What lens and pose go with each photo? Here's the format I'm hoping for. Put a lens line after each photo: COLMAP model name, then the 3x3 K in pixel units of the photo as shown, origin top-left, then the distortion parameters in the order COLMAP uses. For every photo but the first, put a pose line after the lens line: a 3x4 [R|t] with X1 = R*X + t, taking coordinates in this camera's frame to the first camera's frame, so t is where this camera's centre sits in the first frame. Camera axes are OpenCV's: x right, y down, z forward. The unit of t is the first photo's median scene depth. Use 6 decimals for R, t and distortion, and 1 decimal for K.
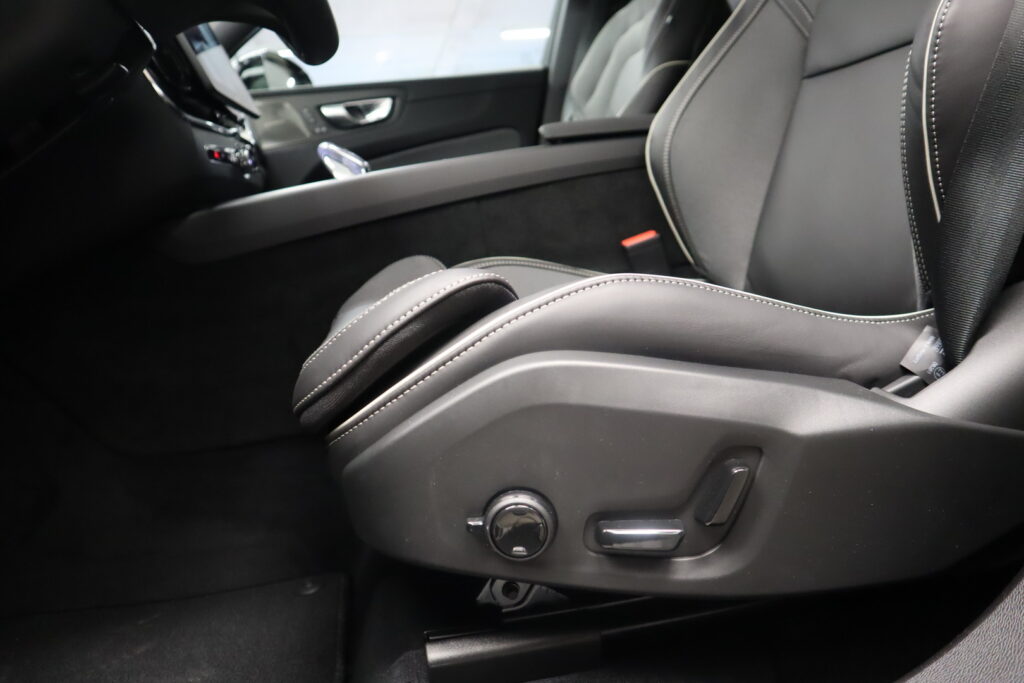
lens RADIAL K [[723.5, 0, 512.0], [0, 723.5, 341.5], [0, 0, 1]] dist [-0.092139, 0.066704]
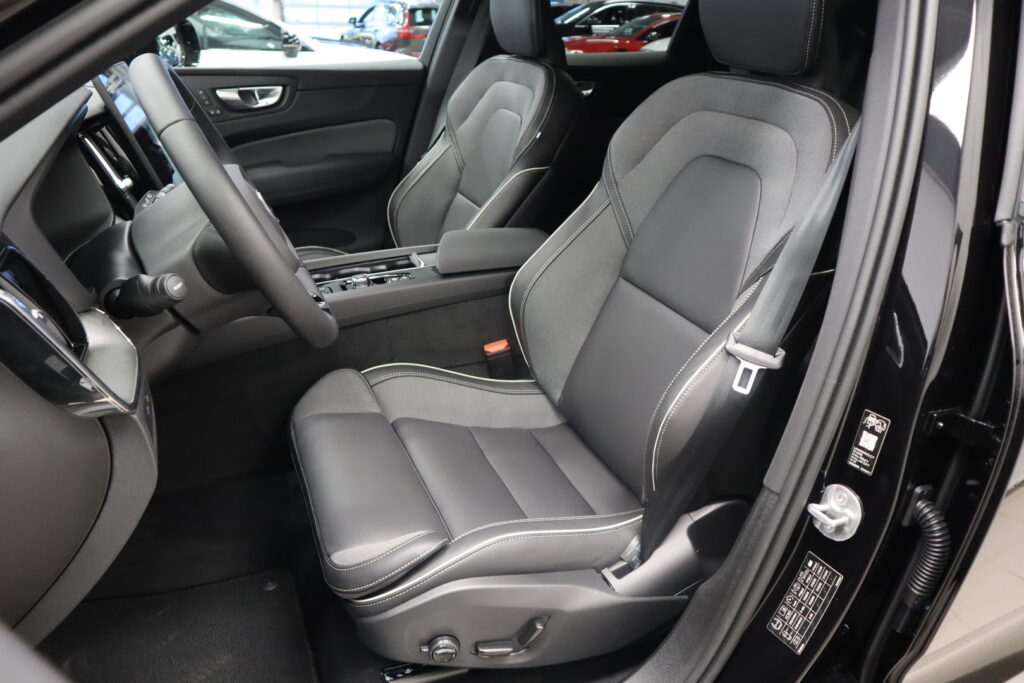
lens RADIAL K [[723.5, 0, 512.0], [0, 723.5, 341.5], [0, 0, 1]] dist [-0.092139, 0.066704]
pose [[0.959946, 0.058807, 0.273943, -0.197097], [-0.135577, 0.953132, 0.270479, -0.563930], [-0.245198, -0.296786, 0.922928, -0.360466]]
